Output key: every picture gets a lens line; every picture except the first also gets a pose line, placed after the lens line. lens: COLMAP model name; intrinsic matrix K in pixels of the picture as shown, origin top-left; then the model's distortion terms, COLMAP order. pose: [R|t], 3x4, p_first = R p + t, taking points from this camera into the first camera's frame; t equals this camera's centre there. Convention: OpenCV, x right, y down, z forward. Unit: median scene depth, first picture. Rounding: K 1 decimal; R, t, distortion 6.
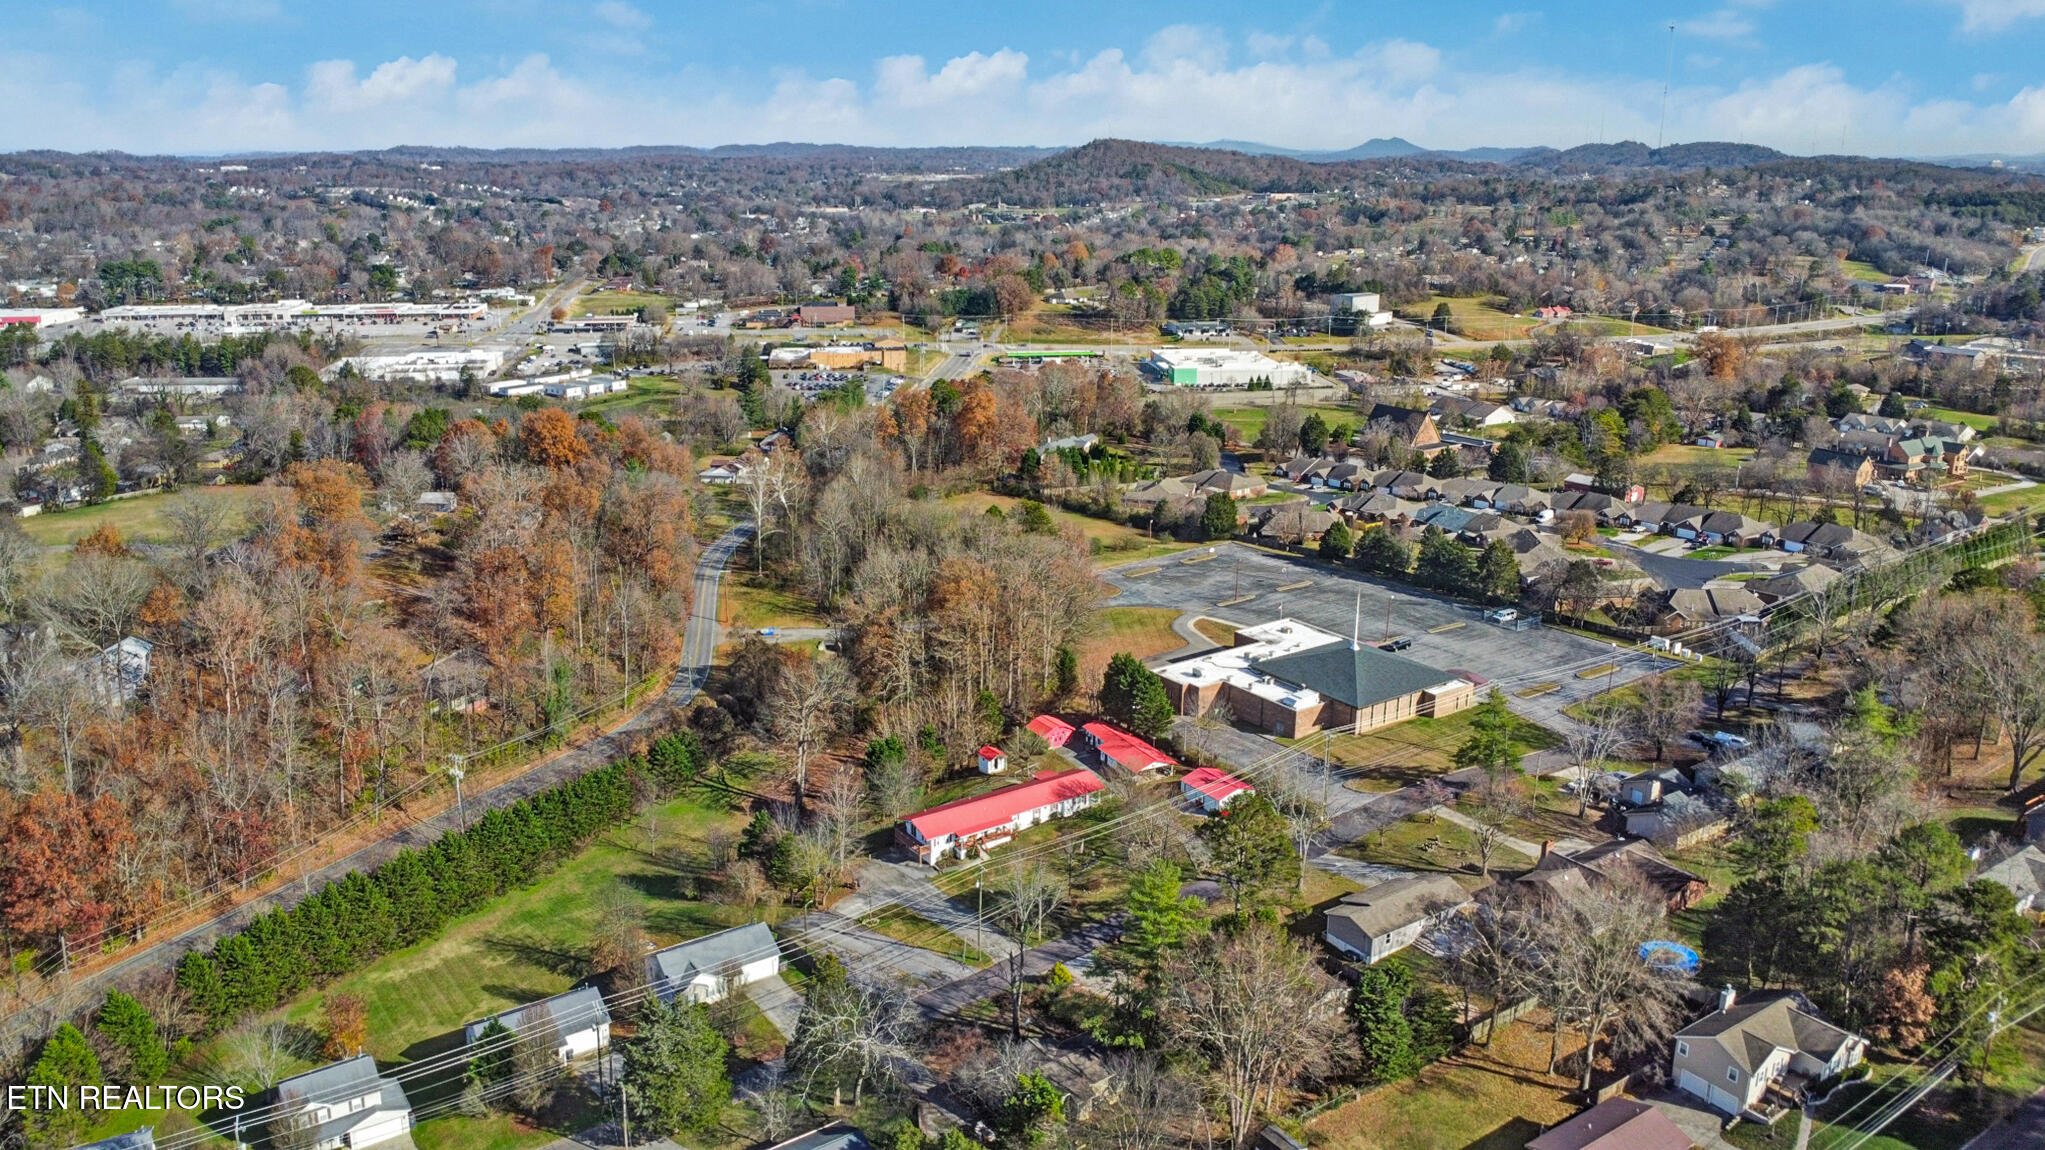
lens RADIAL K [[1522.8, 0, 1022.5], [0, 1522.8, 575.0], [0, 0, 1]] dist [-0.018261, -0.028718]
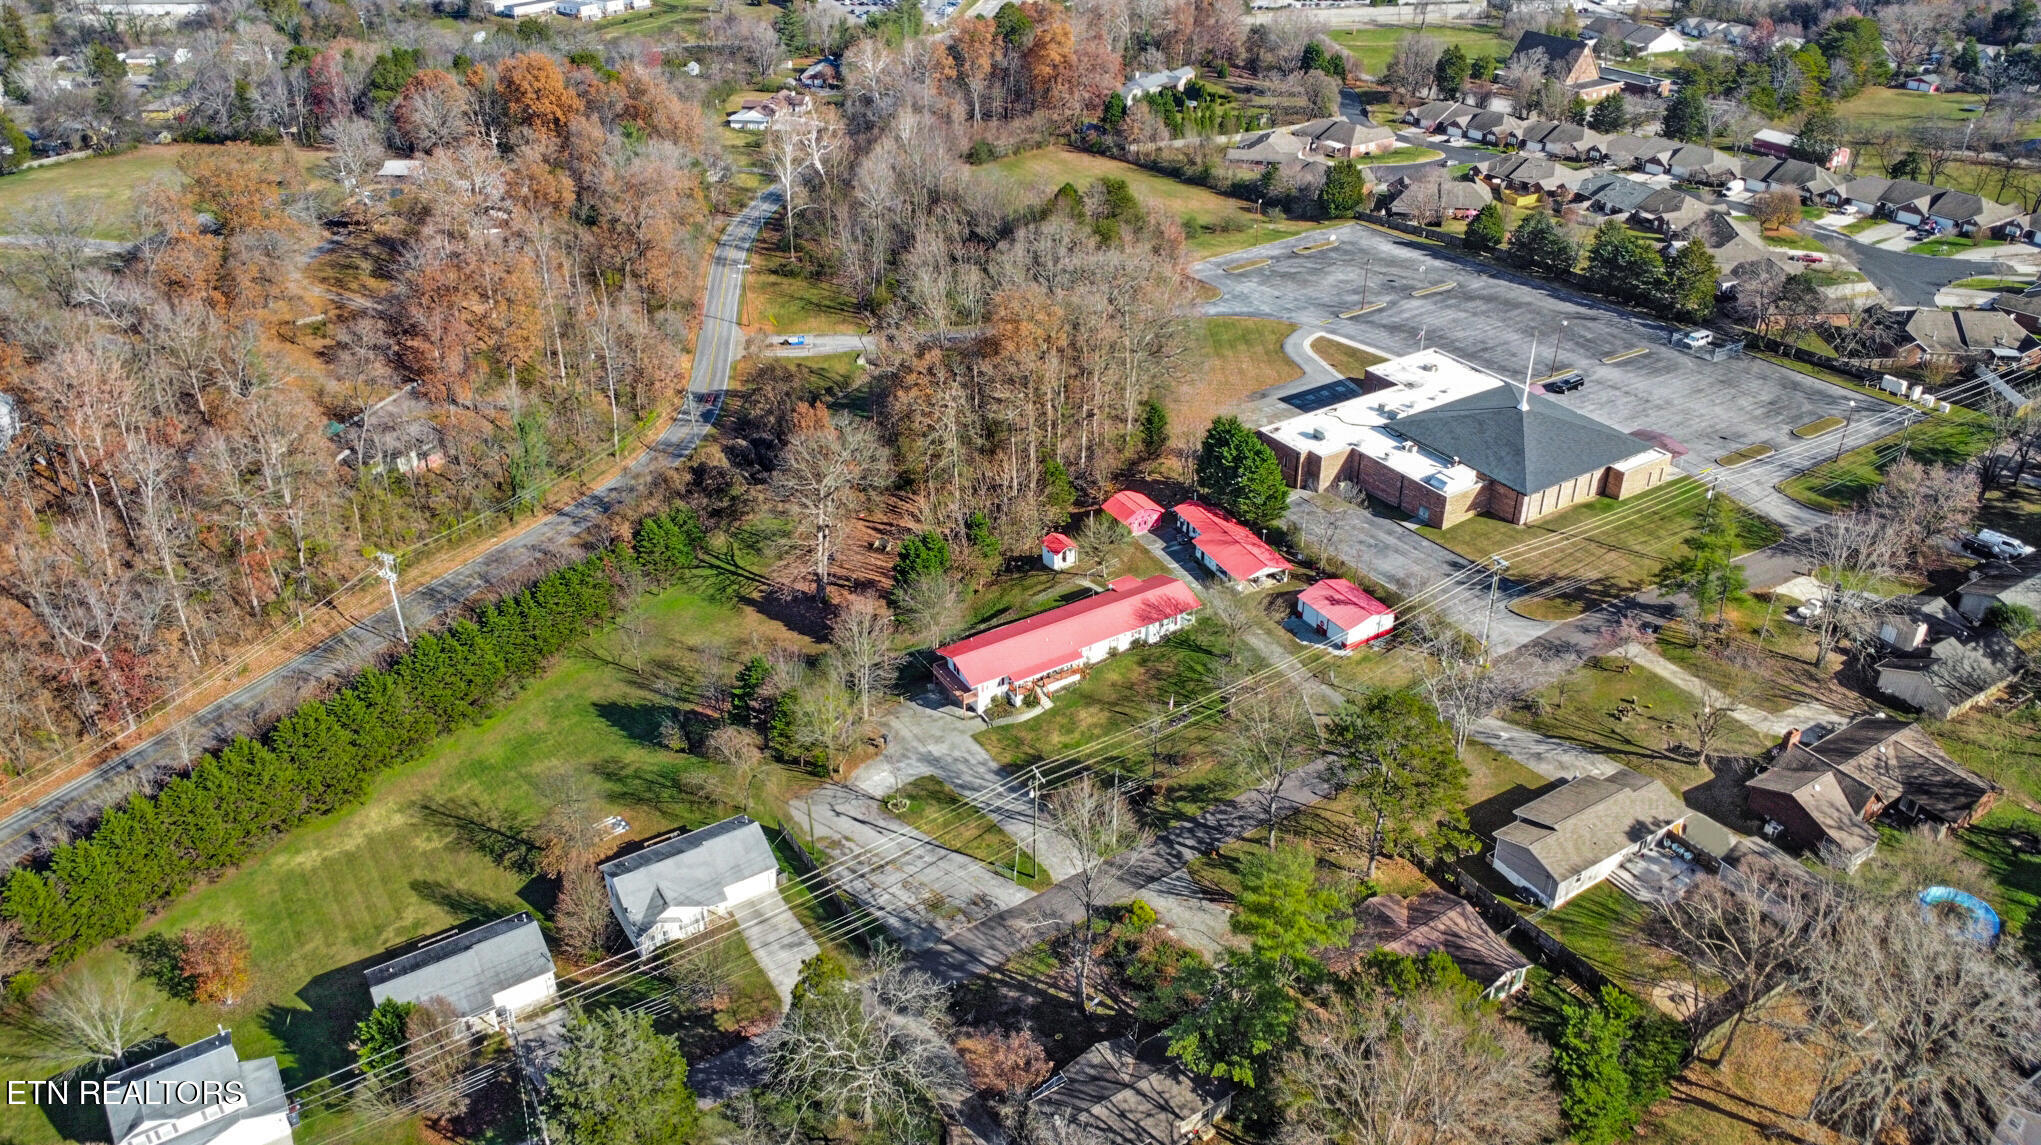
lens RADIAL K [[1587.0, 0, 1067.6], [0, 1587.0, 567.7], [0, 0, 1]] dist [-0.029900, -0.012729]
pose [[0.999690, 0.008640, -0.023360, 0.003363], [-0.003008, 0.972917, 0.231136, -0.054412], [0.024725, -0.230994, 0.972641, 0.165704]]
